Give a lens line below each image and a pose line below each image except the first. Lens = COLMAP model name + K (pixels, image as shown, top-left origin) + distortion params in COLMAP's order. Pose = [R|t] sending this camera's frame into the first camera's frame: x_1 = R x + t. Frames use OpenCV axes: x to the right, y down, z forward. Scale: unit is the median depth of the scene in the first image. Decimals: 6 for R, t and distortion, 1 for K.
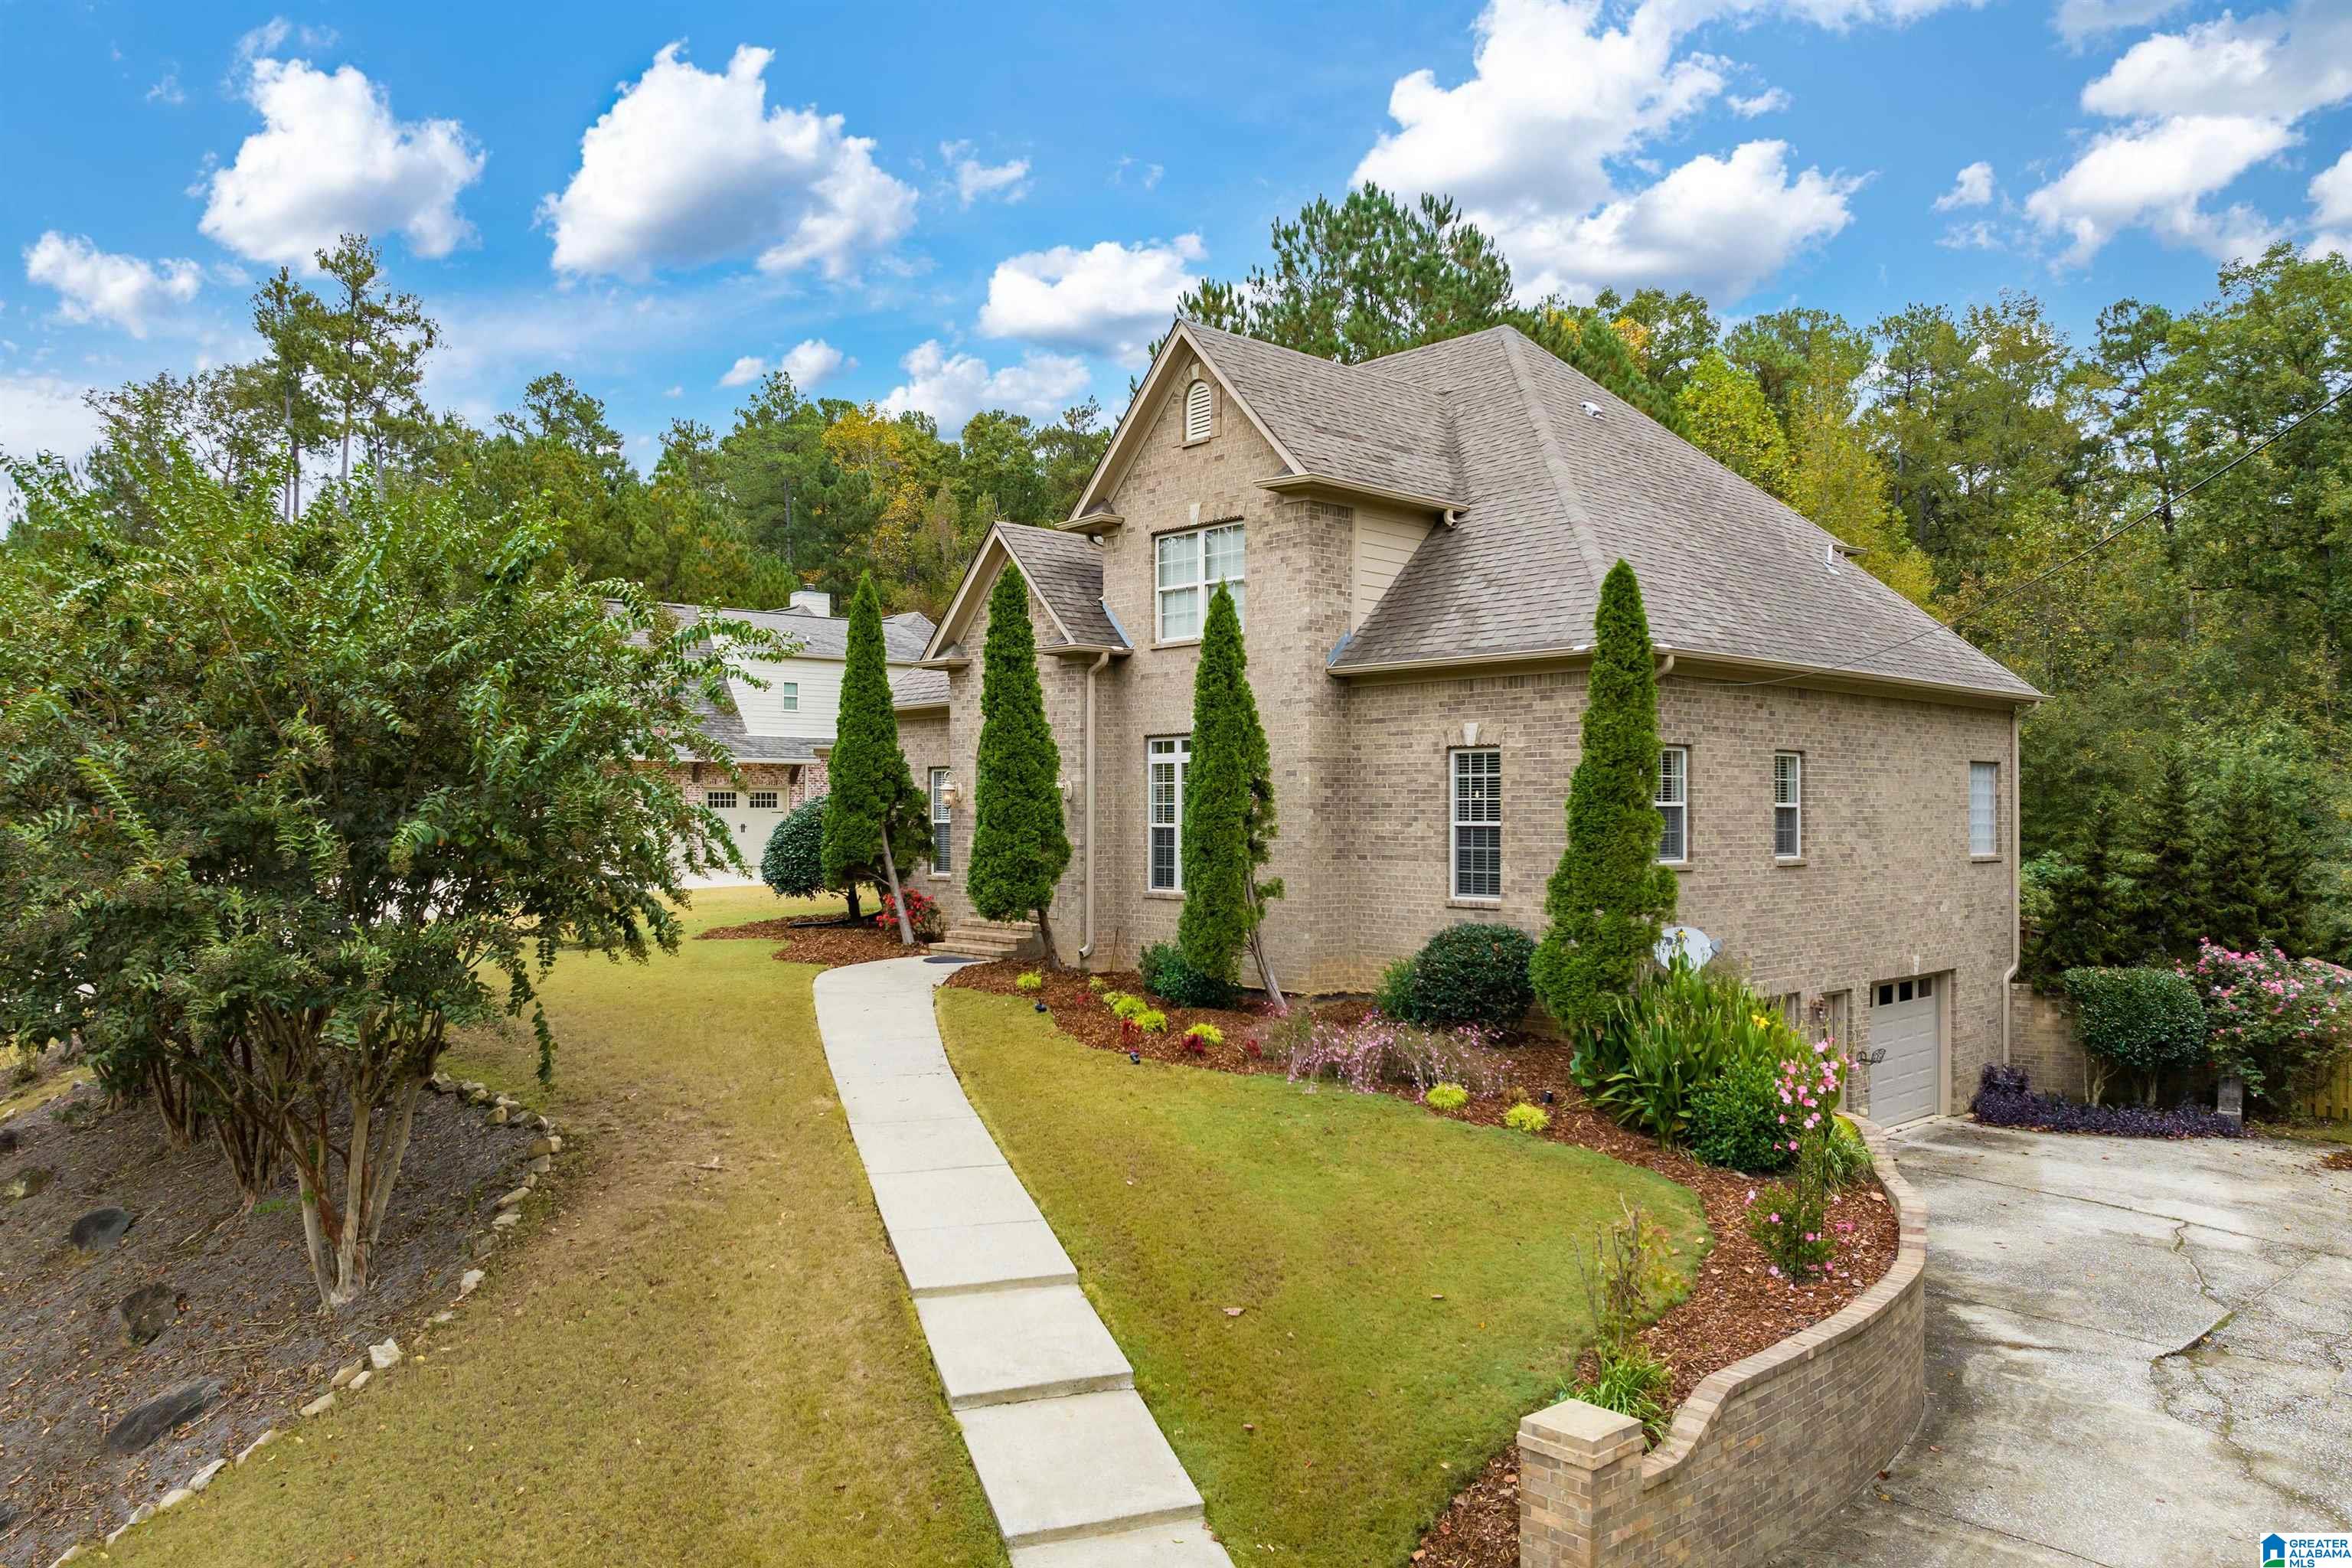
lens RADIAL K [[1672.8, 0, 1167.0], [0, 1672.8, 795.6], [0, 0, 1]] dist [-0.045751, 0.010213]
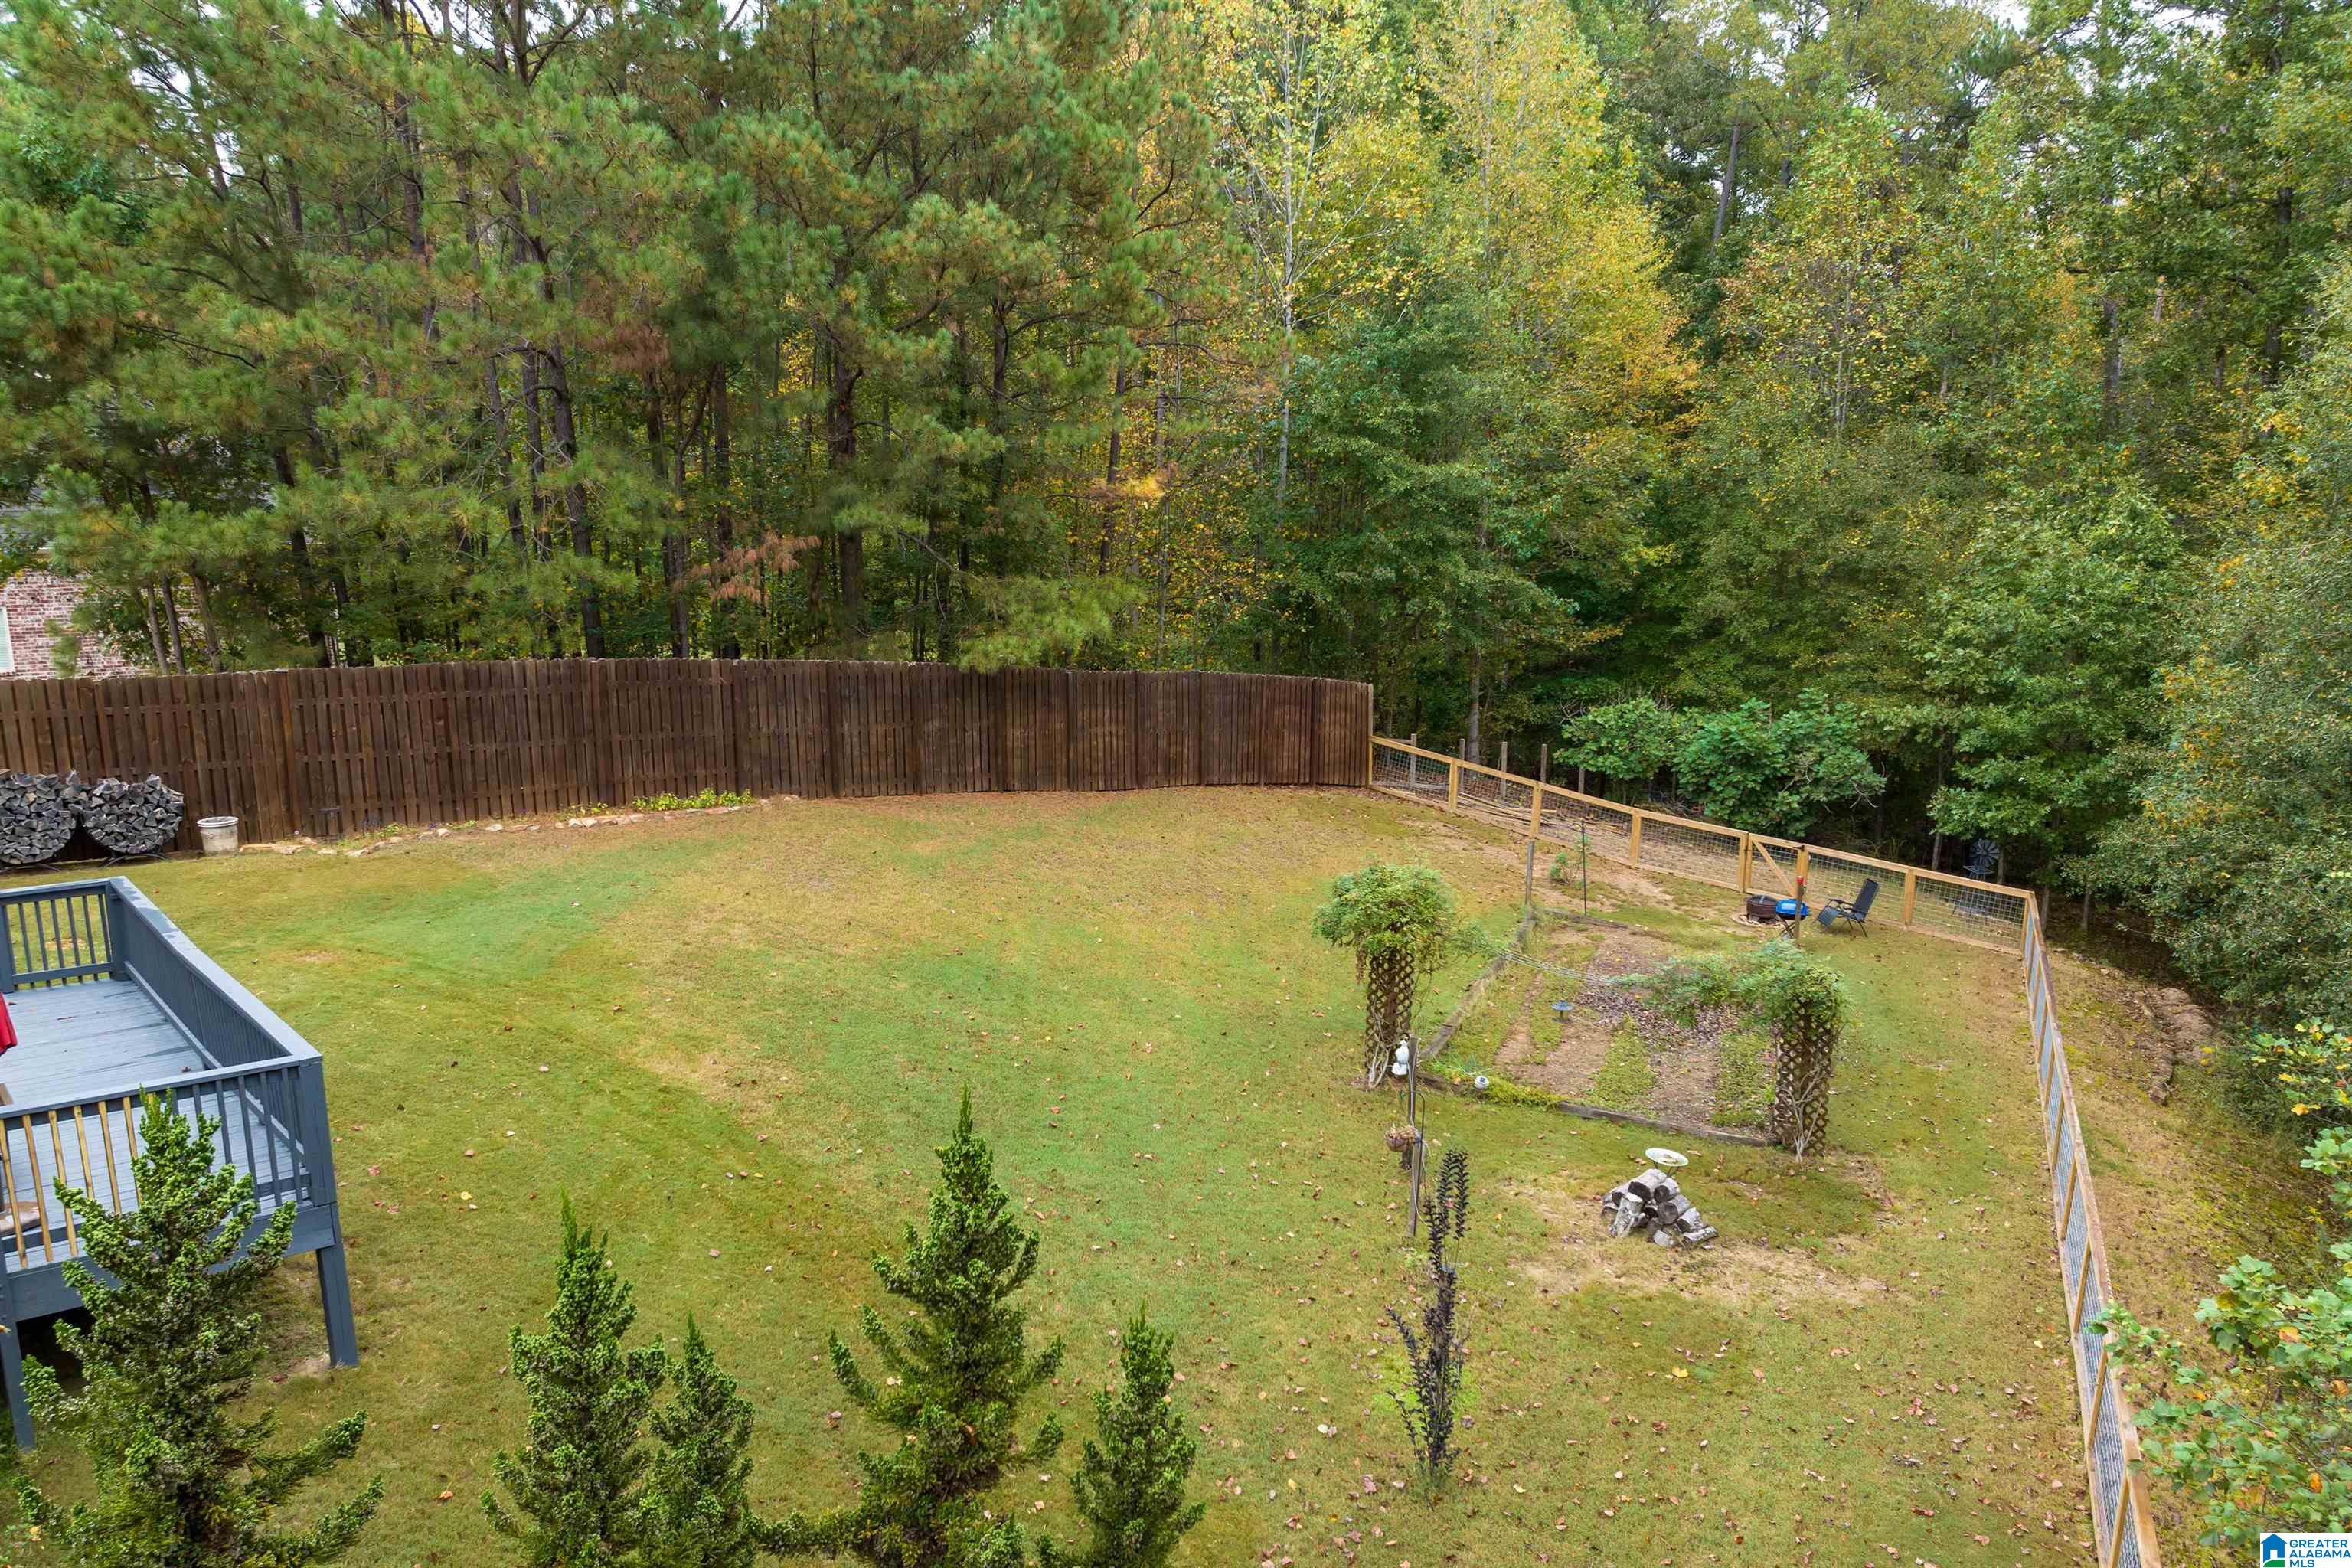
lens RADIAL K [[1672.8, 0, 1184.0], [0, 1672.8, 798.6], [0, 0, 1]] dist [-0.045751, 0.010213]
pose [[0.999343, 0.012159, -0.034130, 0.906383], [-0.005547, 0.982248, 0.187504, -0.125500], [0.035804, -0.187192, 0.981671, 0.963319]]
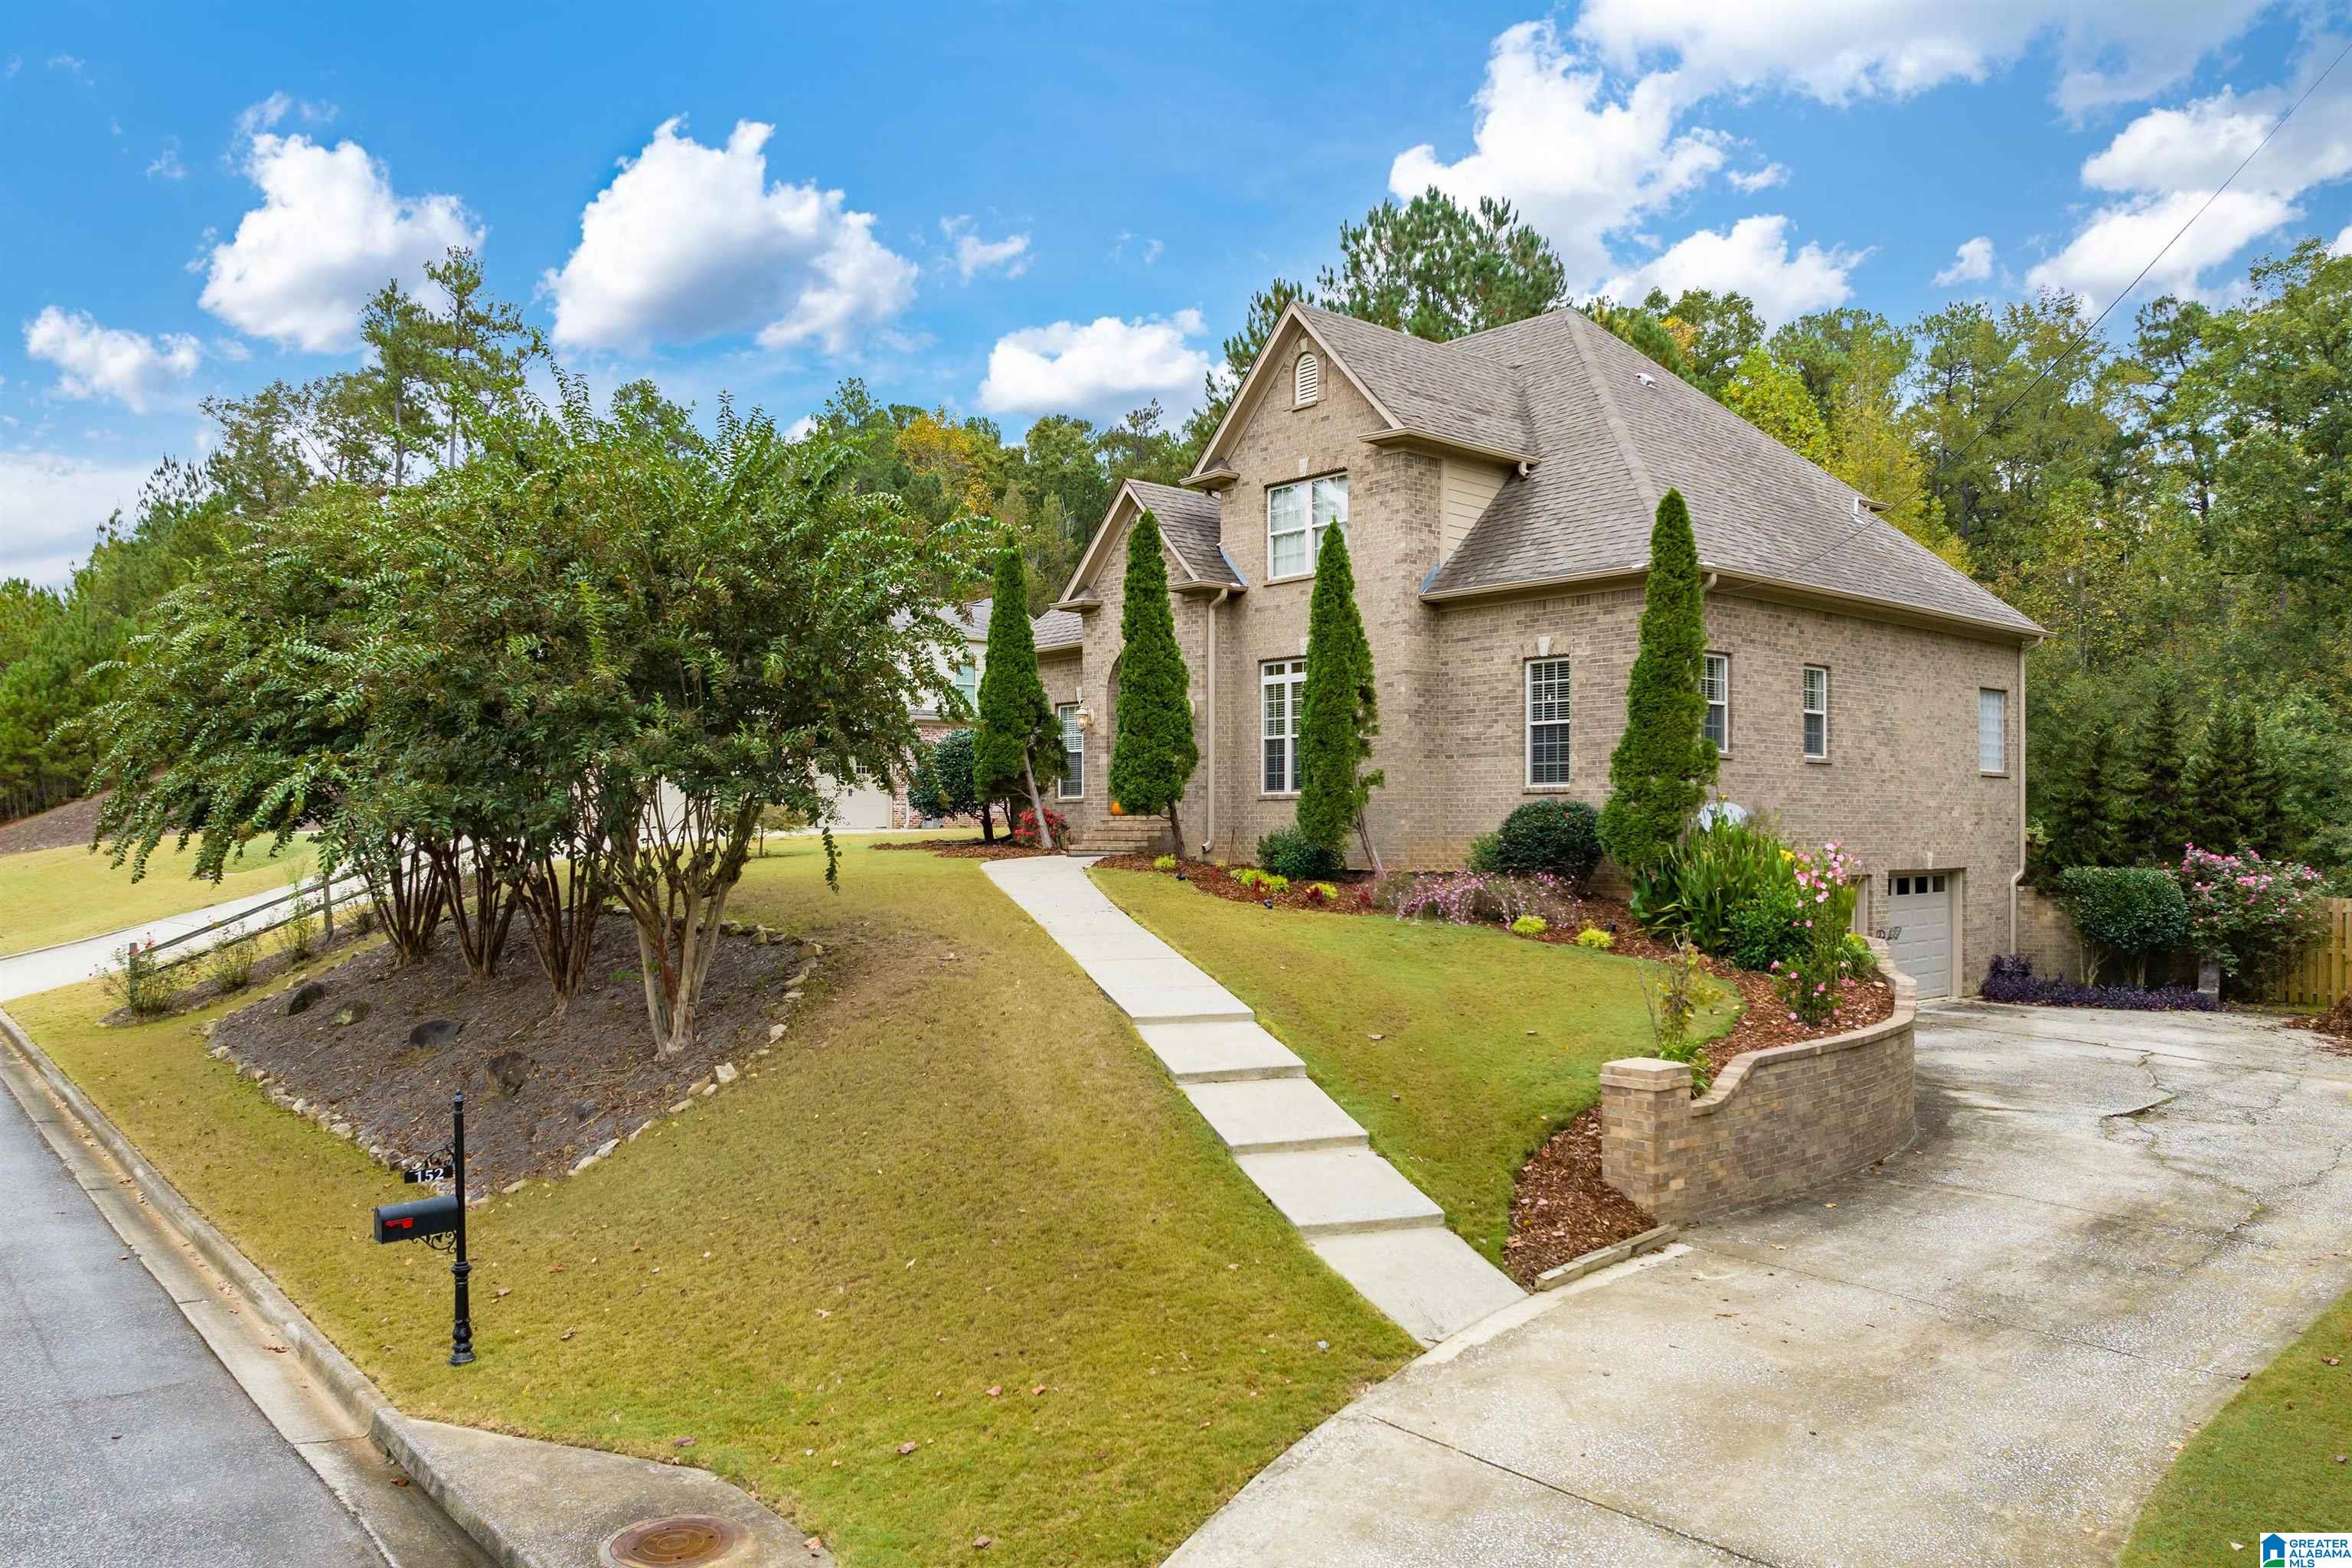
lens RADIAL K [[1672.8, 0, 1165.9], [0, 1672.8, 827.6], [0, 0, 1]] dist [-0.045751, 0.010213]
pose [[0.999648, -0.000519, -0.026516, -0.047865], [0.000801, 0.999943, 0.010642, 0.069284], [0.026509, -0.010659, 0.999592, -0.166643]]
